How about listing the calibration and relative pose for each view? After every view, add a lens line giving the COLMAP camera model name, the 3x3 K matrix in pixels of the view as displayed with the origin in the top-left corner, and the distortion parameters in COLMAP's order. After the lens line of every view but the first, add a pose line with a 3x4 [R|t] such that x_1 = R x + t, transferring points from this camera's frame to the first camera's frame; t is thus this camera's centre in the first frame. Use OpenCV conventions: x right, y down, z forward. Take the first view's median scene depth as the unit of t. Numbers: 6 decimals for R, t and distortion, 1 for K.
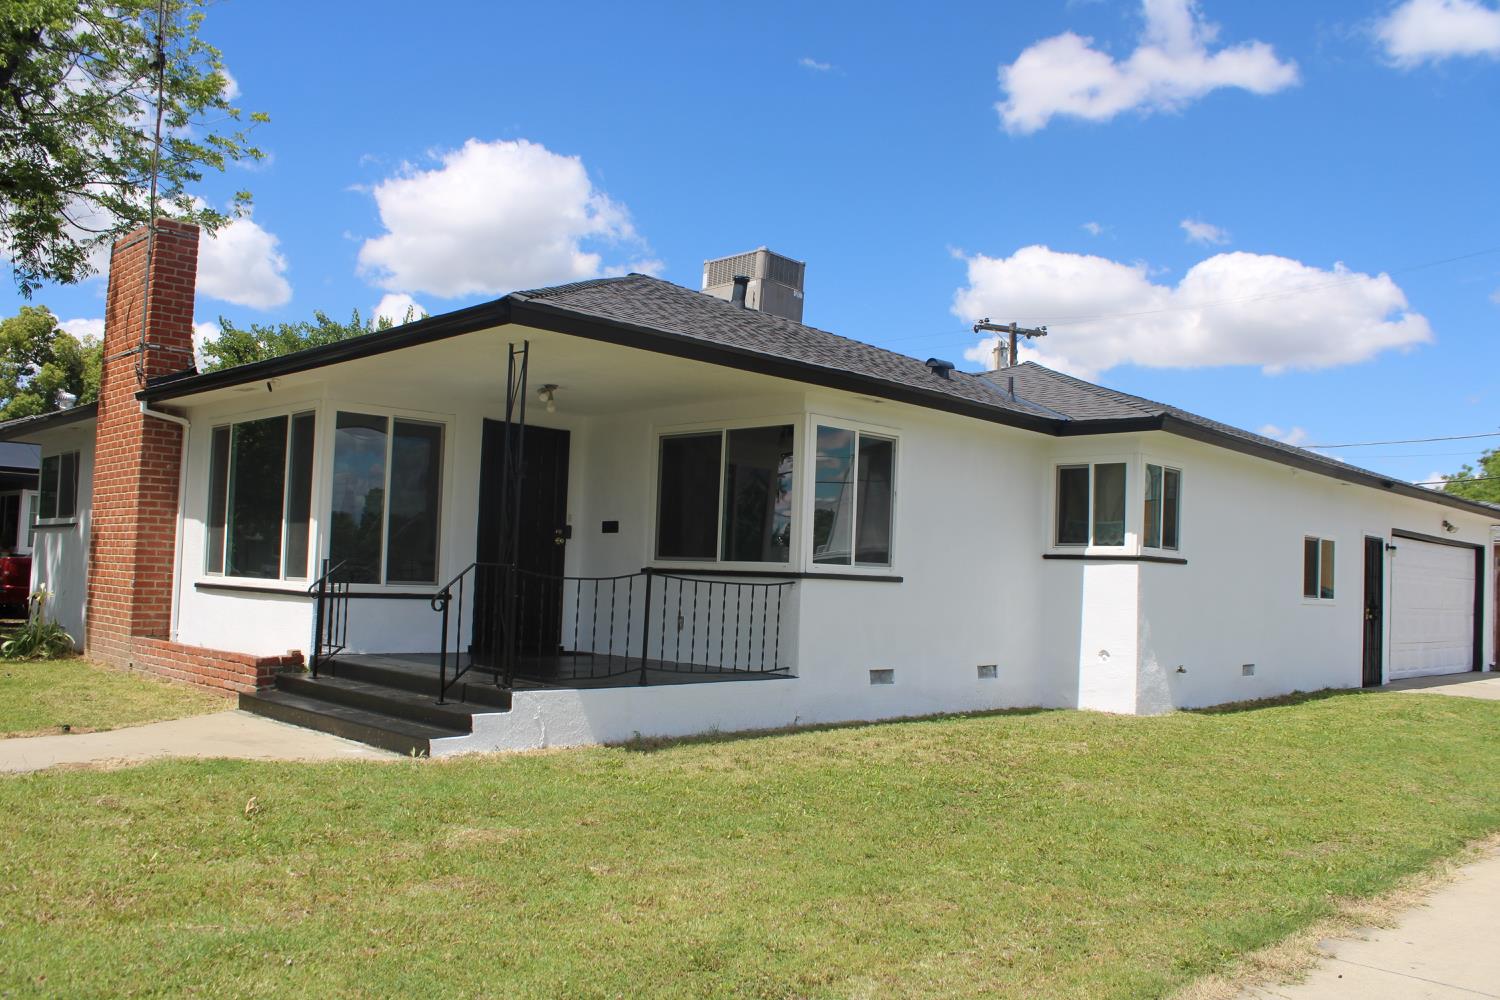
lens RADIAL K [[1261.2, 0, 743.8], [0, 1261.2, 500.1], [0, 0, 1]] dist [-0.155551, 0.128723]
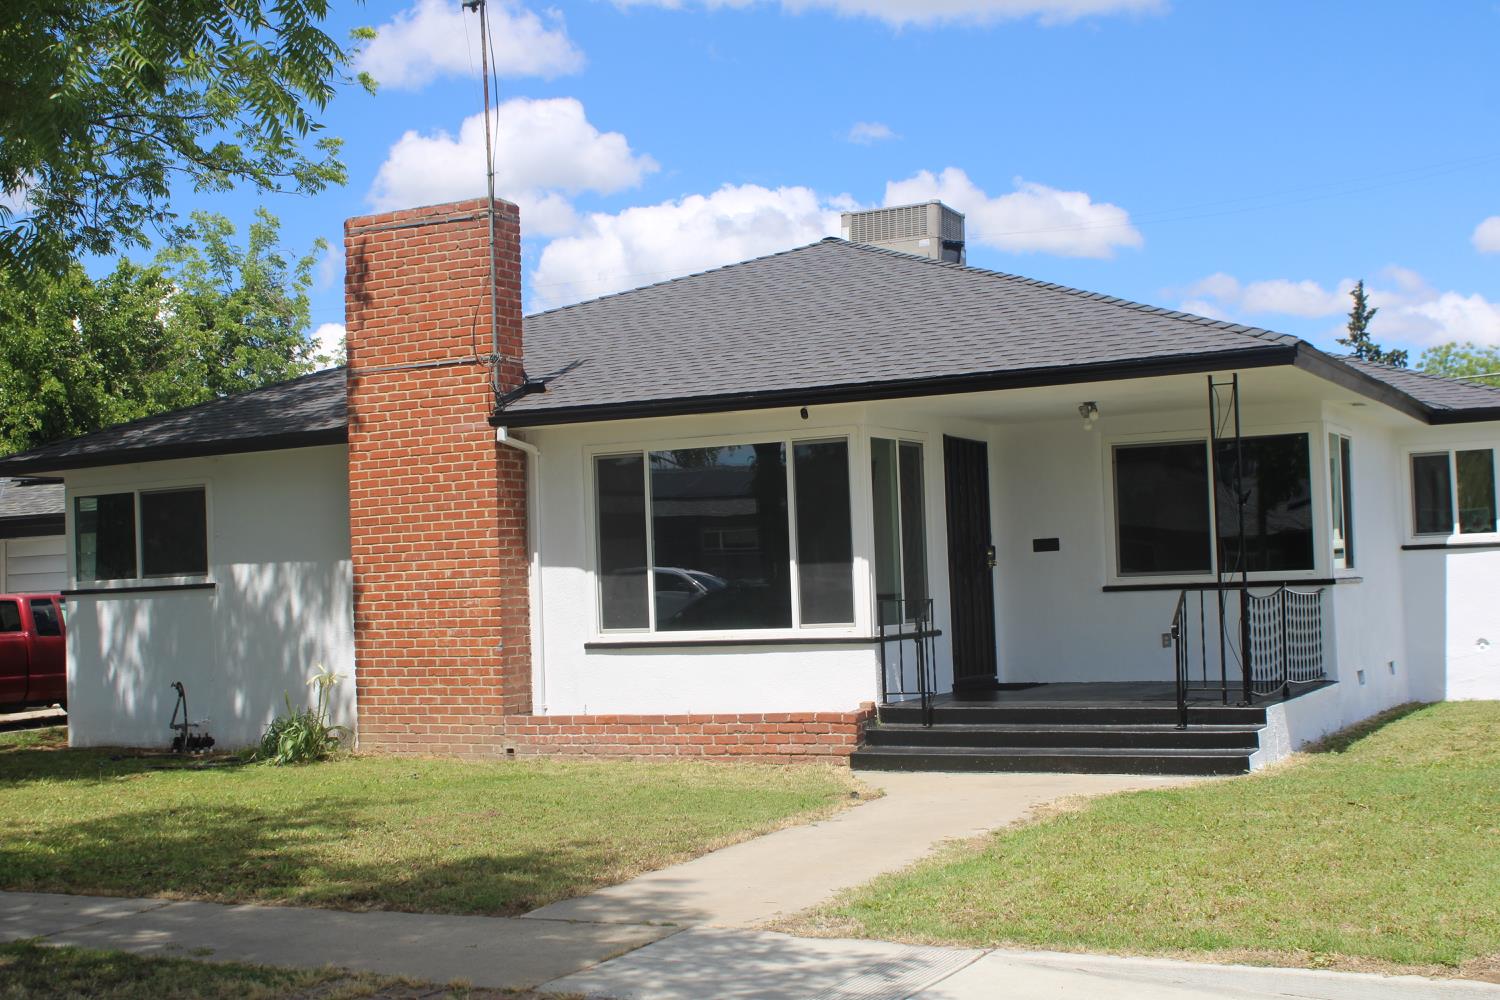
lens RADIAL K [[1948.0, 0, 756.5], [0, 1948.0, 499.2], [0, 0, 1]] dist [-0.067020, 0.000000]
pose [[0.949697, -0.053789, 0.308516, -0.719678], [0.048249, 0.998508, 0.025563, -0.056771], [-0.309431, -0.009392, 0.950876, -0.280034]]
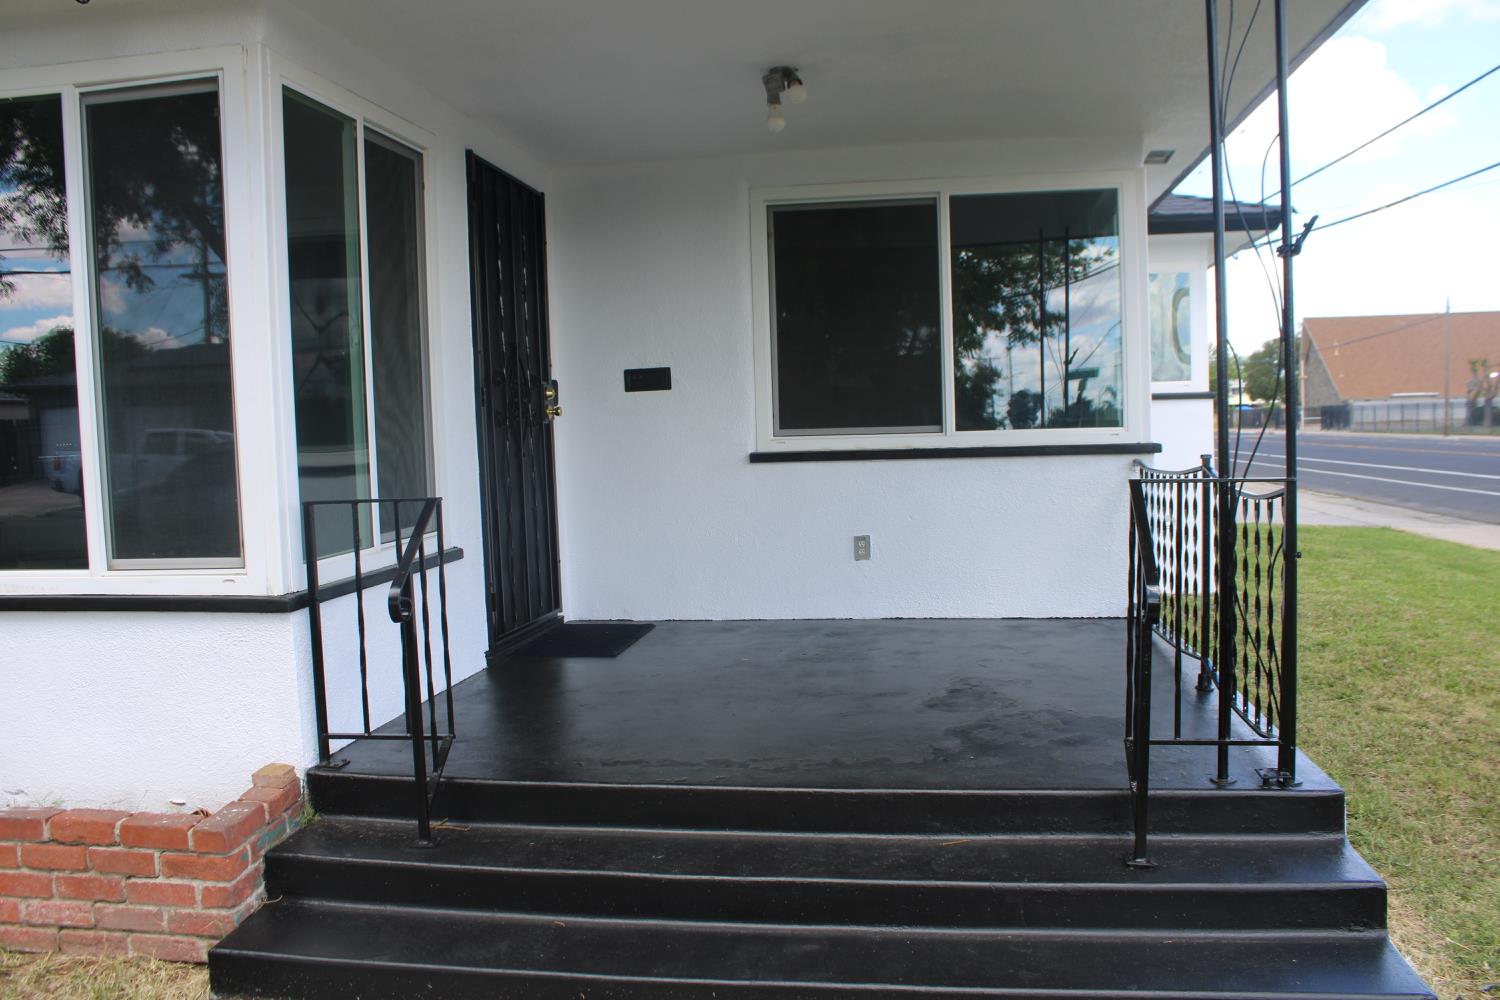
lens RADIAL K [[1261.2, 0, 755.7], [0, 1261.2, 501.4], [0, 0, 1]] dist [-0.155551, 0.128723]
pose [[0.801417, -0.098773, 0.589894, -0.371337], [0.022328, 0.990523, 0.135521, 0.001514], [-0.597689, -0.095438, 0.796027, 0.530245]]
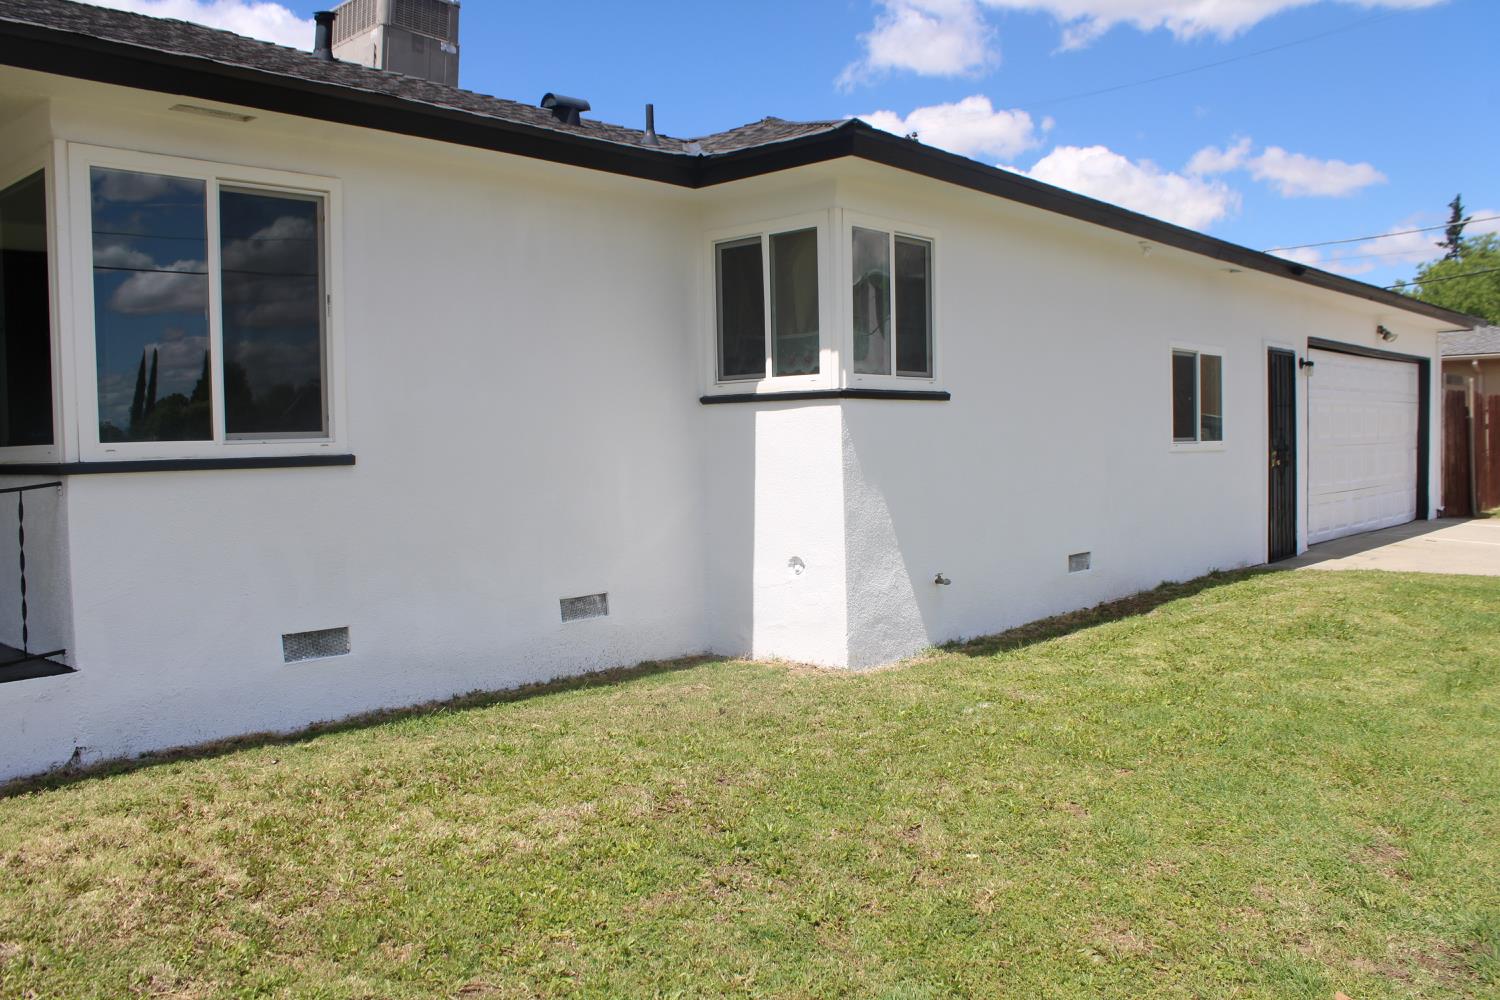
lens RADIAL K [[1261.2, 0, 736.0], [0, 1261.2, 499.3], [0, 0, 1]] dist [-0.155551, 0.128723]
pose [[0.997586, -0.060425, 0.034234, 0.241039], [0.056246, 0.992103, 0.112109, 0.026679], [-0.040738, -0.109912, 0.993106, 0.417889]]
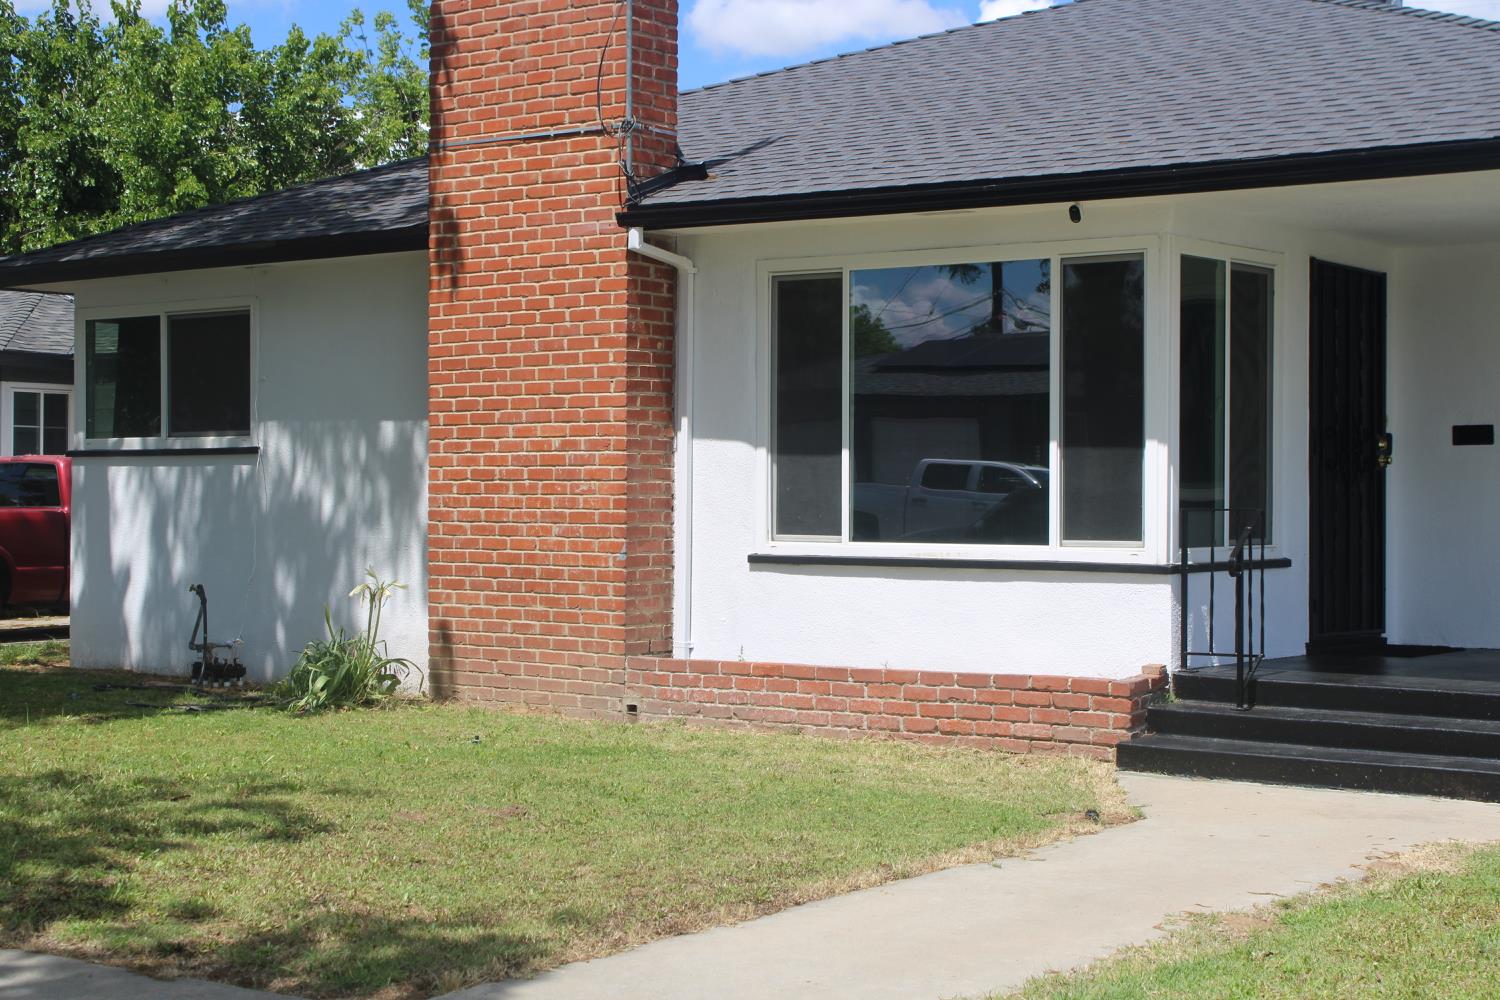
lens RADIAL K [[2483.8, 0, 757.7], [0, 2483.8, 502.2], [0, 0, 1]] dist [0.000068, 0.000000]
pose [[0.989731, -0.029531, 0.139856, -0.585784], [0.019602, 0.997223, 0.071850, -0.036733], [-0.141590, -0.068371, 0.987562, -0.112424]]
